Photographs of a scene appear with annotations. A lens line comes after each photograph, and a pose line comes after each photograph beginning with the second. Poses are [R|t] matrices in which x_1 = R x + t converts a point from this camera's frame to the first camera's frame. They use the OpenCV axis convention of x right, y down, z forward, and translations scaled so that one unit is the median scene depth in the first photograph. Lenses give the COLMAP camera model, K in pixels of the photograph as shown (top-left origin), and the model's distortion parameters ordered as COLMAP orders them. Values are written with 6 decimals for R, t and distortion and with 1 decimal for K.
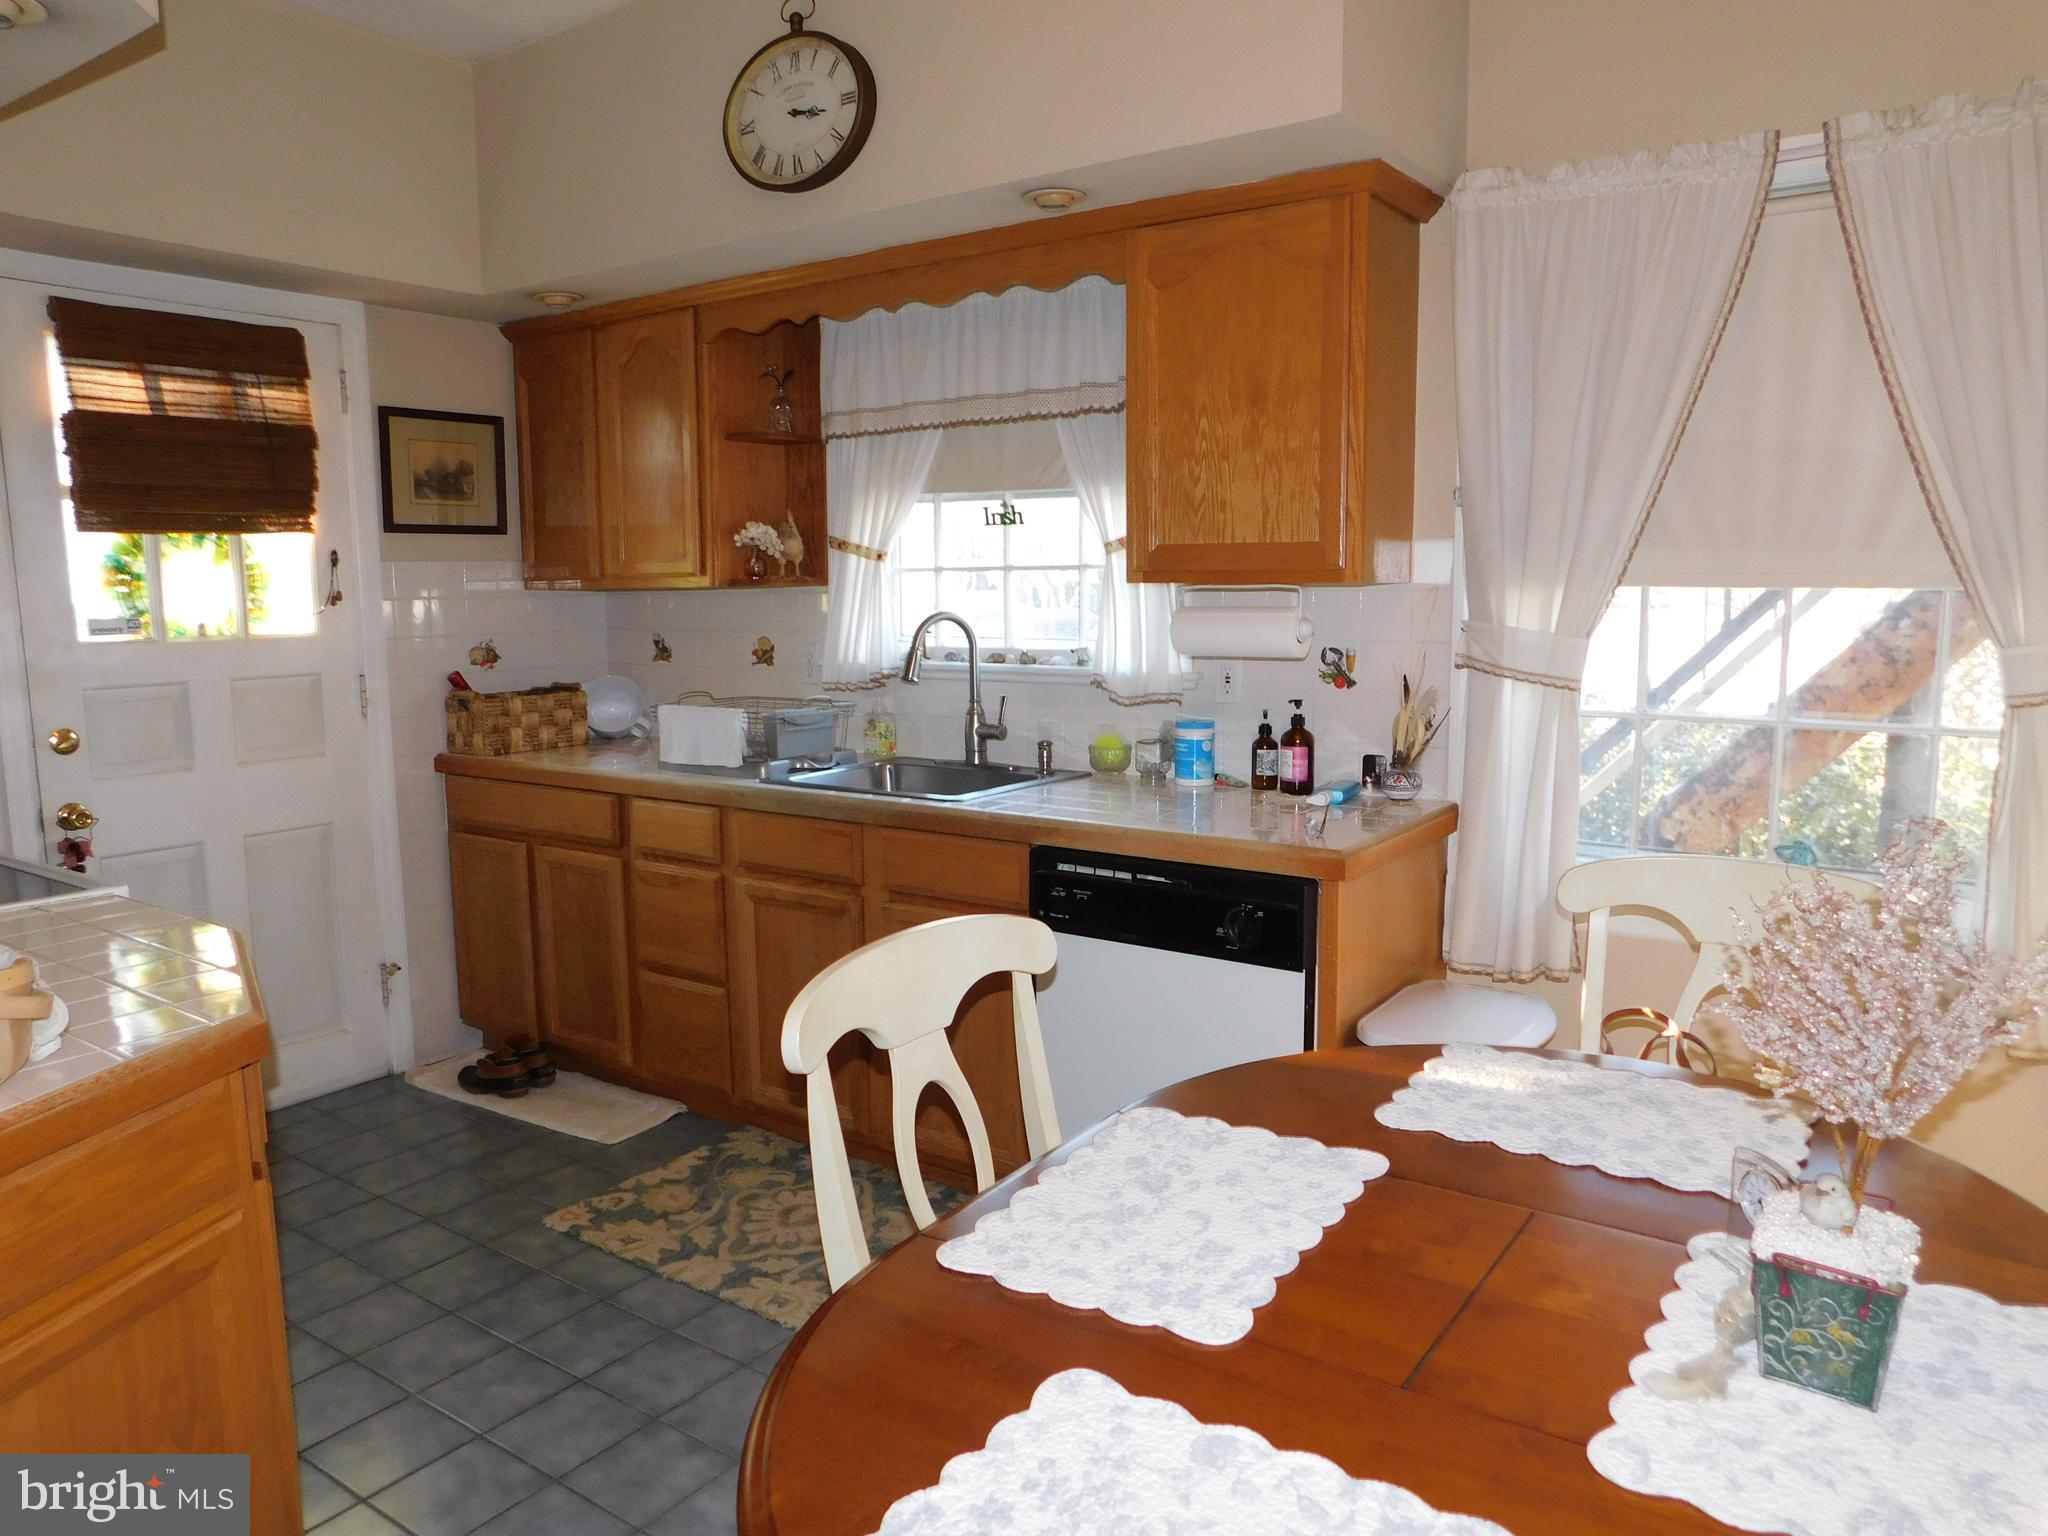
lens RADIAL K [[1438.3, 0, 1013.6], [0, 1438.3, 771.7], [0, 0, 1]] dist [-0.069279, 0.066307]
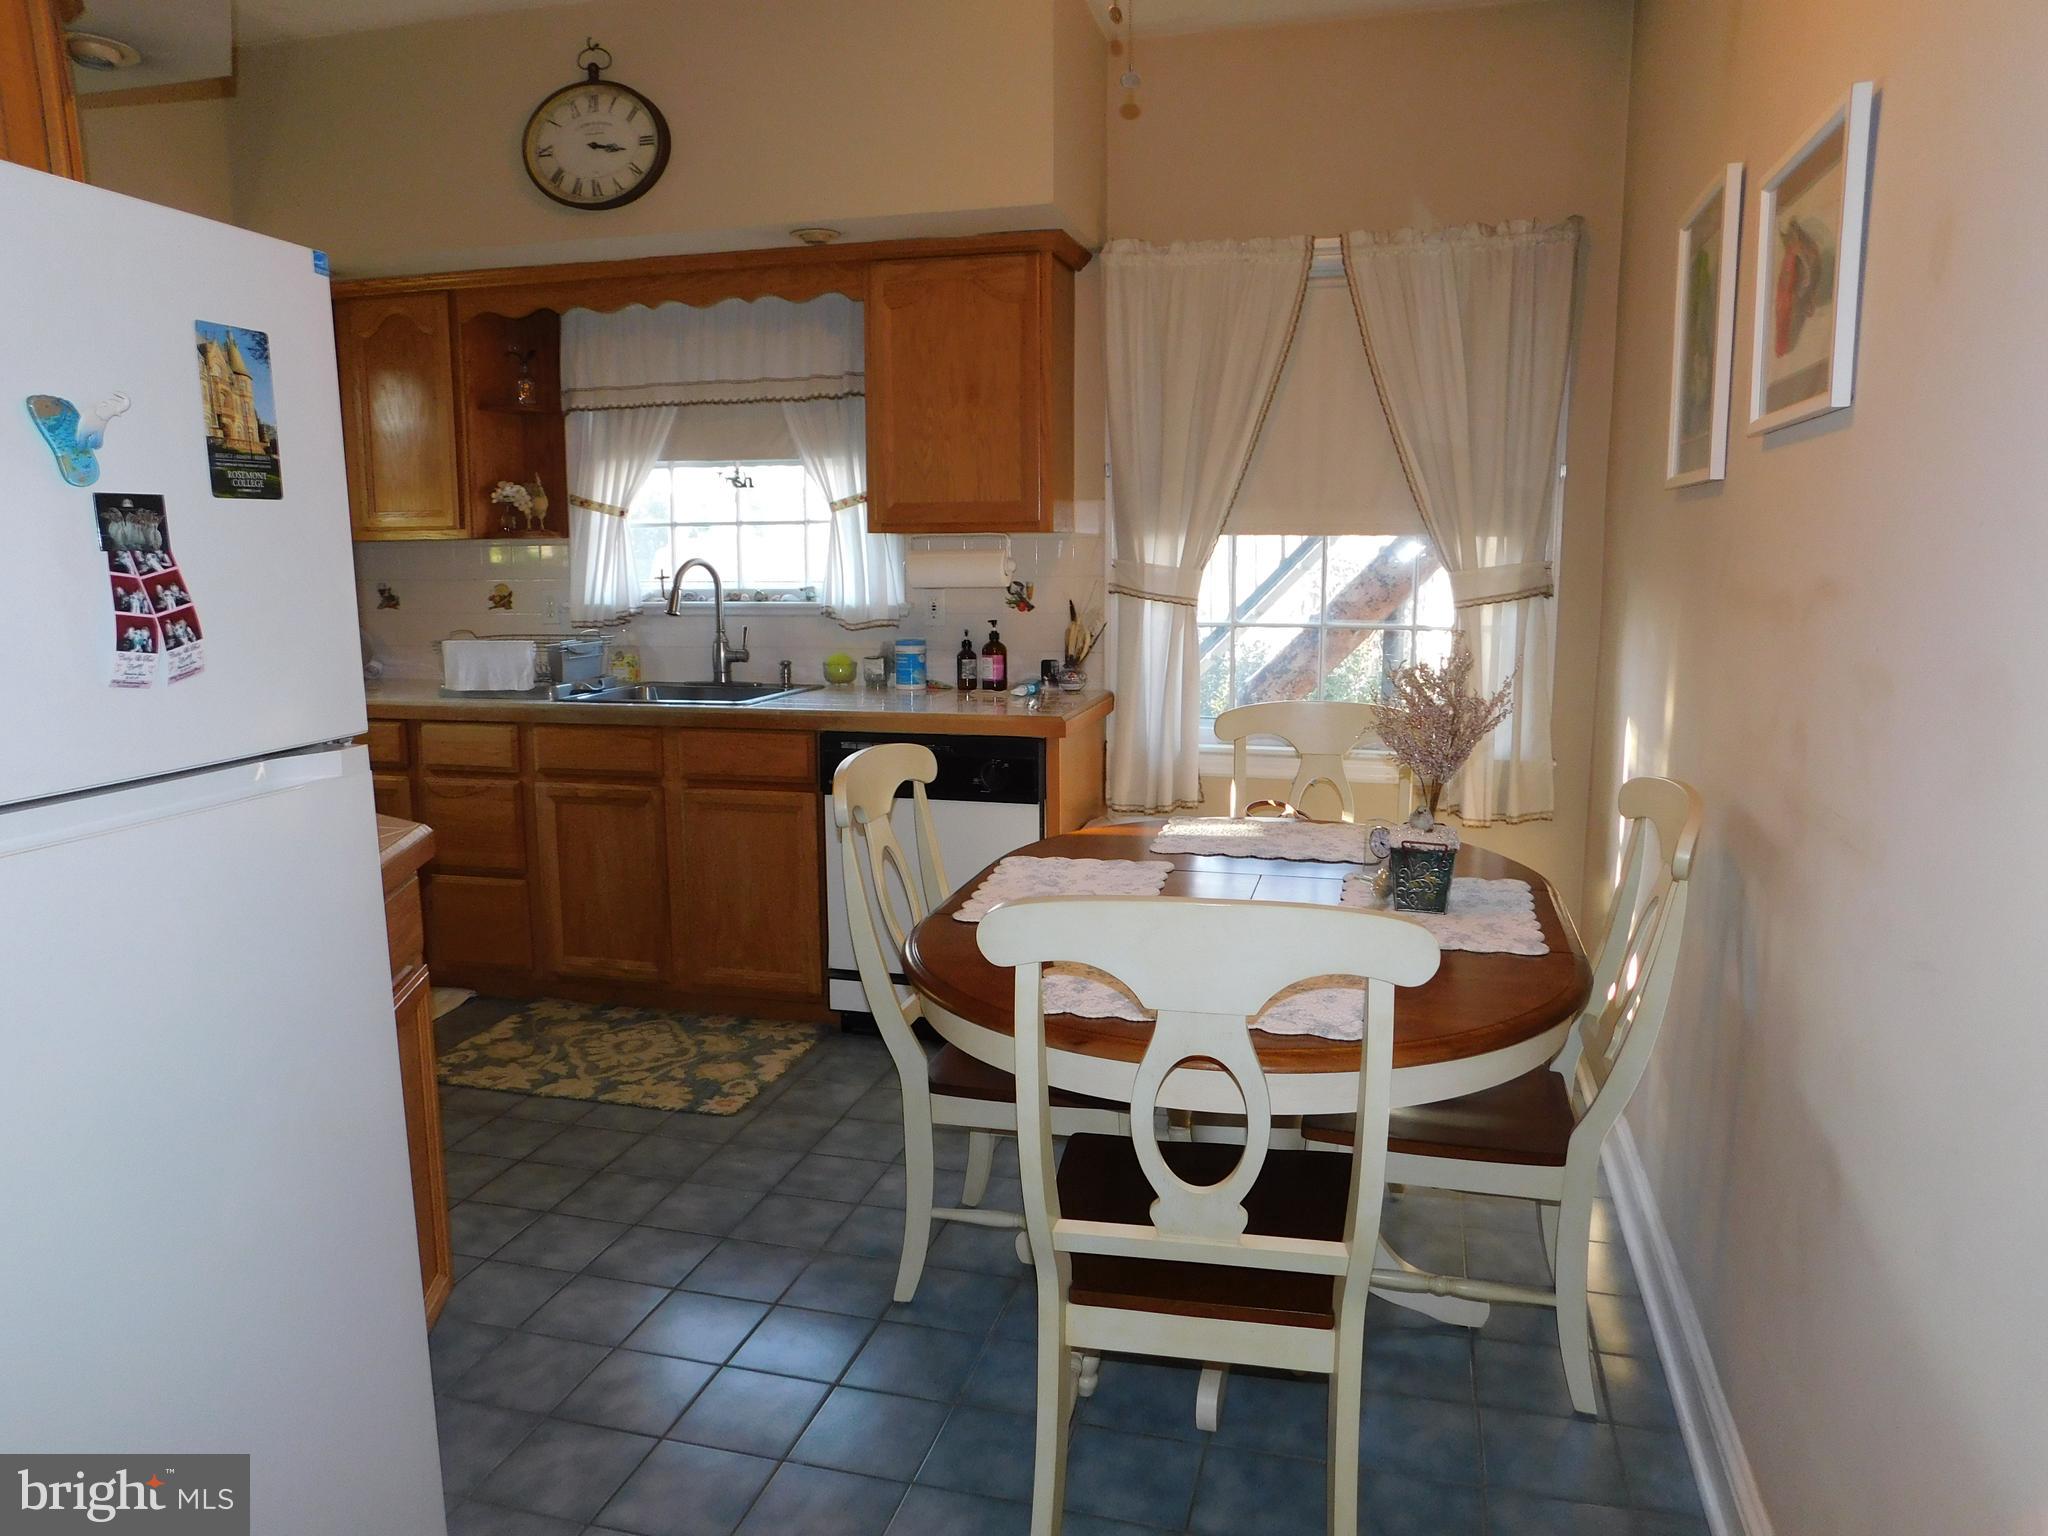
lens RADIAL K [[1438.3, 0, 1021.2], [0, 1438.3, 779.6], [0, 0, 1]] dist [-0.069279, 0.066307]
pose [[0.937880, -0.051984, 0.343043, -0.252455], [0.043470, 0.998527, 0.032468, 0.057269], [-0.344226, -0.015539, 0.938758, -0.278968]]
